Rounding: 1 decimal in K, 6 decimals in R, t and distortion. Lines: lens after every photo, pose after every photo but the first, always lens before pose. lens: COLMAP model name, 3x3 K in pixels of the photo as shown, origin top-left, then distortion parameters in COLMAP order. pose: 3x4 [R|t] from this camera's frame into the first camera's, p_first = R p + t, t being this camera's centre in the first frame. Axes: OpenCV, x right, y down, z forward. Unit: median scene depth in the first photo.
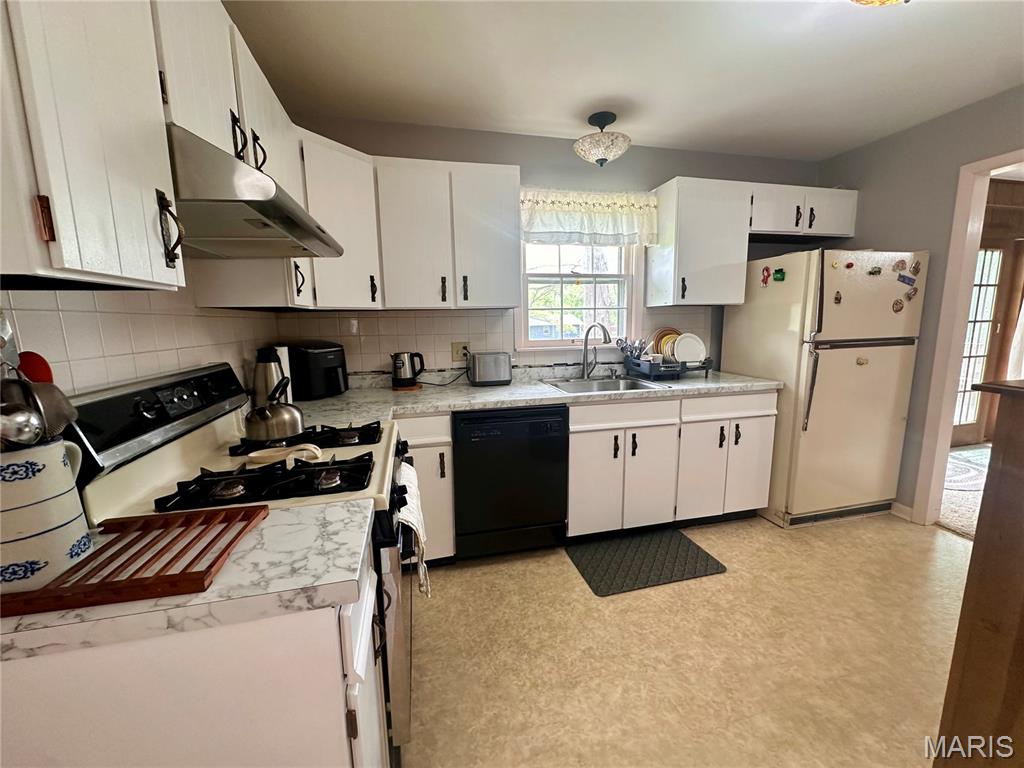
lens RADIAL K [[407.7, 0, 512.0], [0, 407.7, 384.0], [0, 0, 1]] dist [-0.002187, 0.000143]
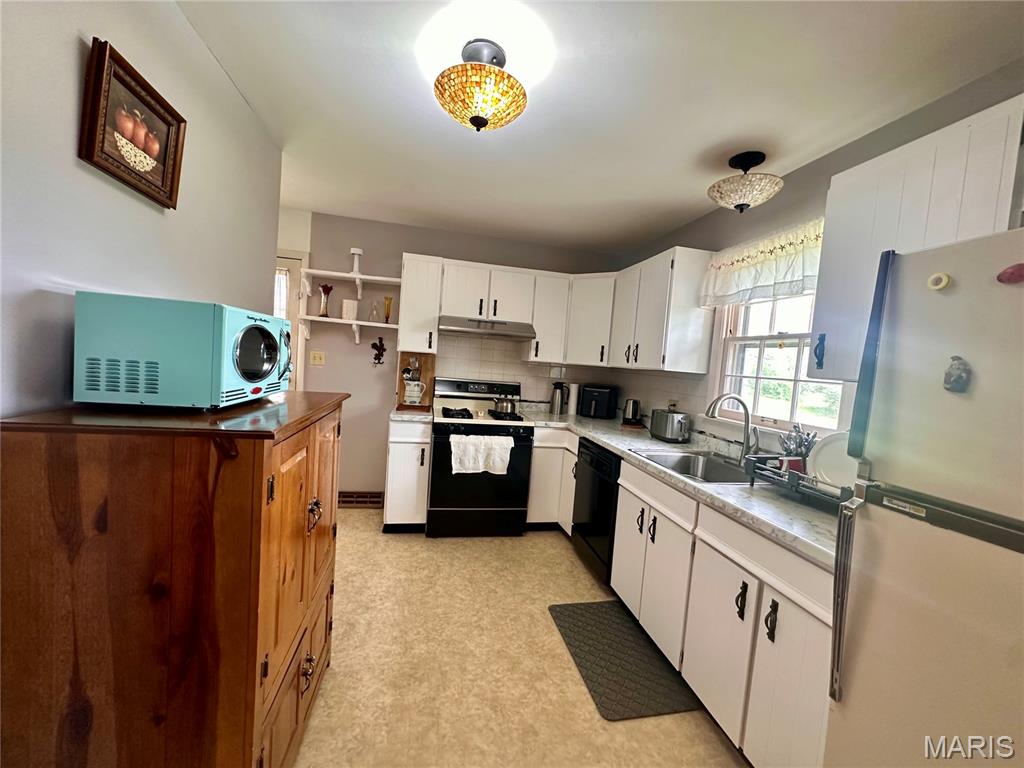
lens RADIAL K [[408.4, 0, 513.0], [0, 408.4, 383.3], [0, 0, 1]] dist [-0.003288, 0.000211]
pose [[-0.035737, 0.068141, -0.997035, 1.219200], [-0.230341, 0.970249, 0.074566, -0.155205], [0.972454, 0.232323, -0.018978, 0.695374]]
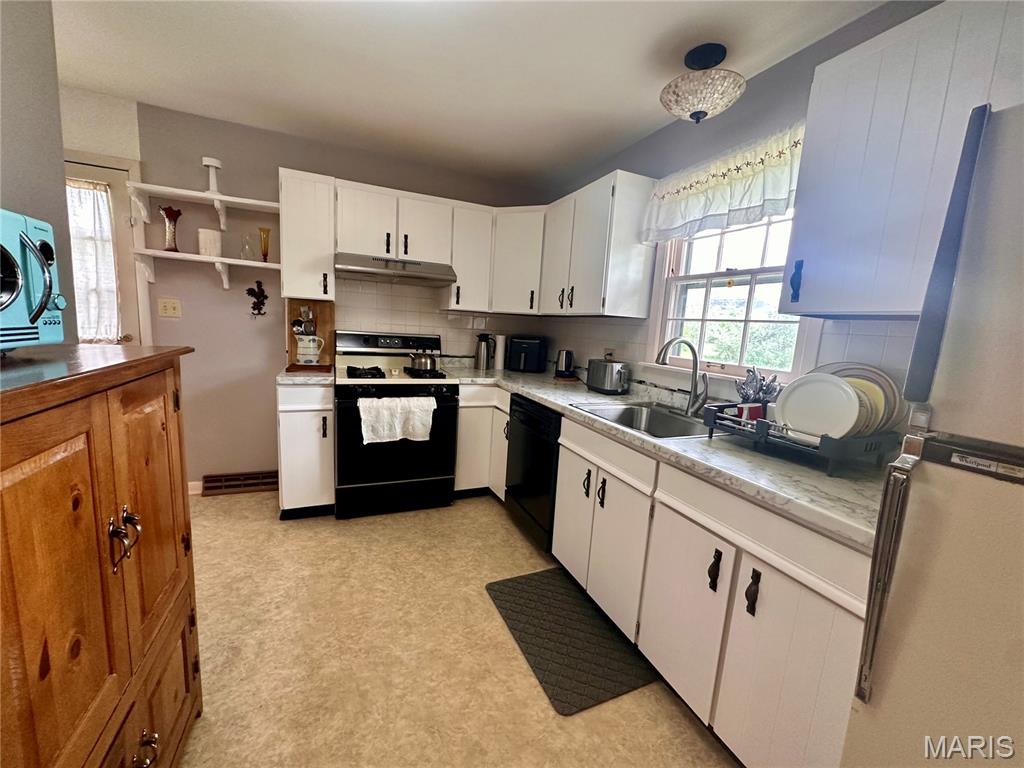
lens RADIAL K [[408.4, 0, 513.0], [0, 408.4, 383.3], [0, 0, 1]] dist [-0.003288, 0.000211]
pose [[0.165794, 0.167546, -0.971823, 1.040751], [-0.216658, 0.967573, 0.129851, -0.118791], [0.962066, 0.189025, 0.196718, 0.688132]]
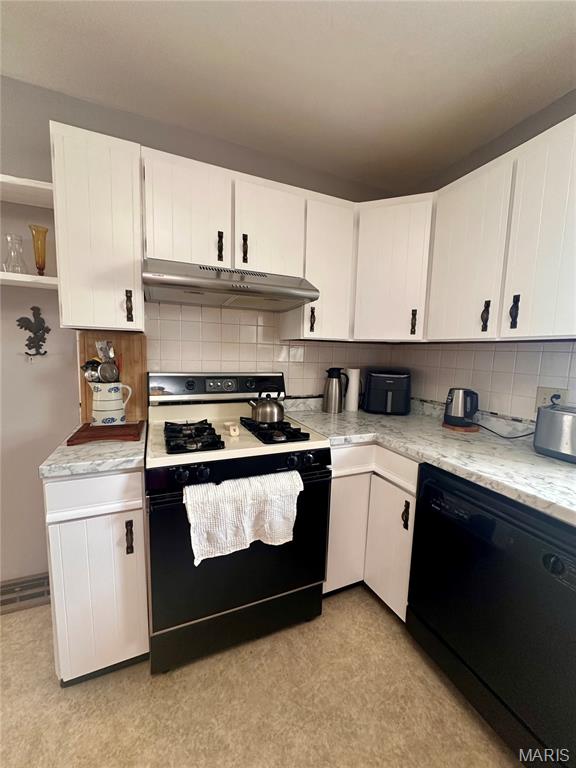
lens RADIAL K [[305.7, 0, 289.1], [0, 305.7, 384.5], [0, 0, 1]] dist [-0.002187, 0.000143]
pose [[0.168168, 0.128571, -0.977338, 0.378061], [-0.183370, 0.978233, 0.097137, -0.091434], [0.968553, 0.162879, 0.188083, 0.550350]]
